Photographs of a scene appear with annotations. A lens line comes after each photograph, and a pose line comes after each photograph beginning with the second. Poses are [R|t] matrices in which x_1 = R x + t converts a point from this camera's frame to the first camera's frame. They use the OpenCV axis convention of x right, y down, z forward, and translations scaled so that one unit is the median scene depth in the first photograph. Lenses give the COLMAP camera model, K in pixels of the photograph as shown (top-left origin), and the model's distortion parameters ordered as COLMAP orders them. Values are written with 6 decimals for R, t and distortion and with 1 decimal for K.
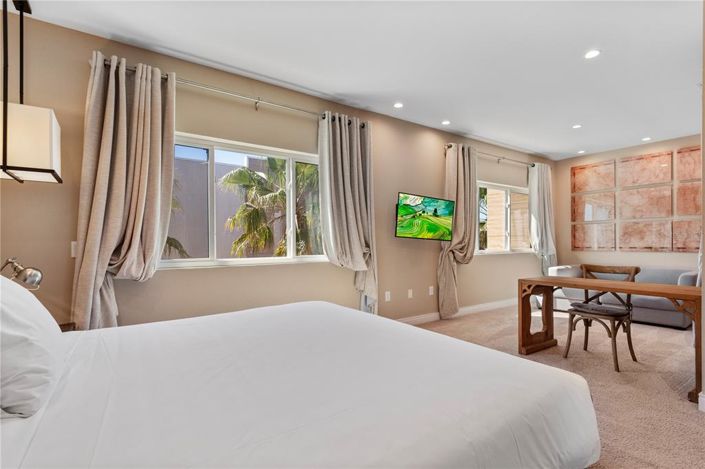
lens RADIAL K [[346.9, 0, 353.6], [0, 346.9, 243.6], [0, 0, 1]] dist [-0.000548, -0.000187]
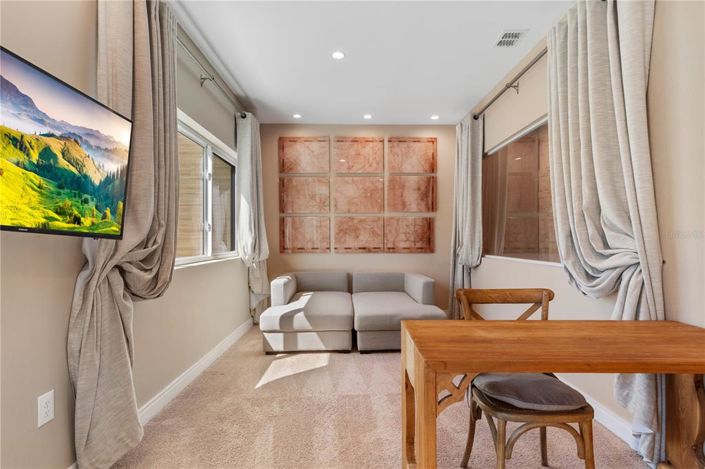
lens RADIAL K [[373.2, 0, 354.2], [0, 373.2, 240.4], [0, 0, 1]] dist [0.017924, 0.000166]
pose [[0.563644, 0.002500, 0.826014, 0.090258], [0.000537, 0.999994, -0.003393, -0.004108], [-0.826018, 0.002356, 0.563639, 0.510468]]
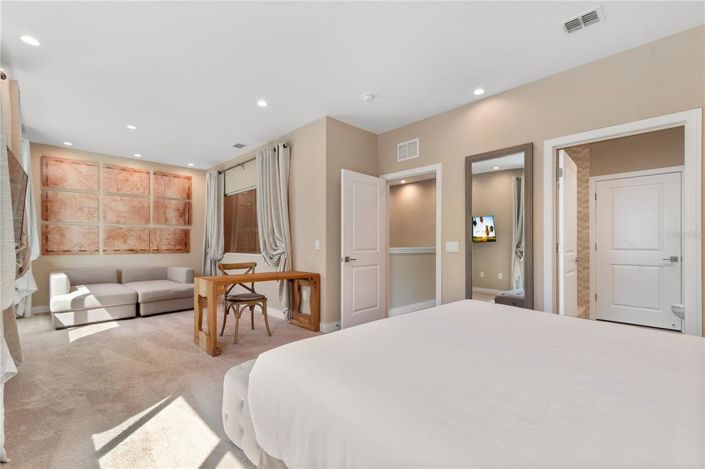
lens RADIAL K [[306.2, 0, 366.5], [0, 306.2, 243.3], [0, 0, 1]] dist [-0.000683, -0.000150]
pose [[-0.189910, 0.008656, 0.981763, -0.281809], [0.003508, 0.999961, -0.008138, 0.000375], [-0.981795, 0.001898, -0.189933, 0.436692]]
